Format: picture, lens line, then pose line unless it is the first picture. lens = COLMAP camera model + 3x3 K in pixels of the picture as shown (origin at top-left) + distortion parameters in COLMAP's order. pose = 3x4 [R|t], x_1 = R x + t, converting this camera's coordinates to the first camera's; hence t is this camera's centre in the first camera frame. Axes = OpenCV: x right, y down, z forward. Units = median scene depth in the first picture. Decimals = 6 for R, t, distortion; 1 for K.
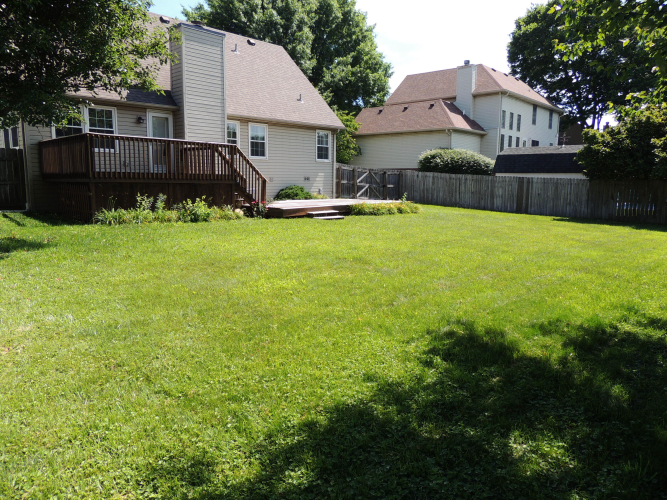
lens RADIAL K [[475.9, 0, 335.1], [0, 475.9, 250.9], [0, 0, 1]] dist [-0.022488, 0.004648]
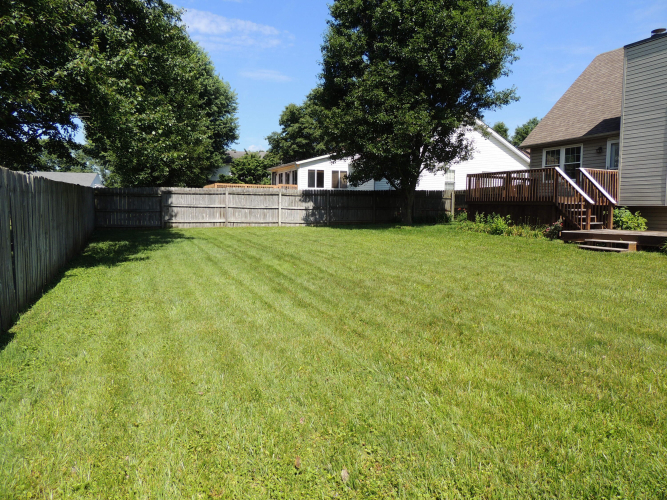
lens RADIAL K [[475.9, 0, 335.9], [0, 475.9, 253.5], [0, 0, 1]] dist [-0.022488, 0.004648]
pose [[-0.407032, 0.072070, -0.910566, 0.915269], [-0.149192, 0.978249, 0.144117, -0.115712], [0.901147, 0.194510, -0.387427, 0.985119]]
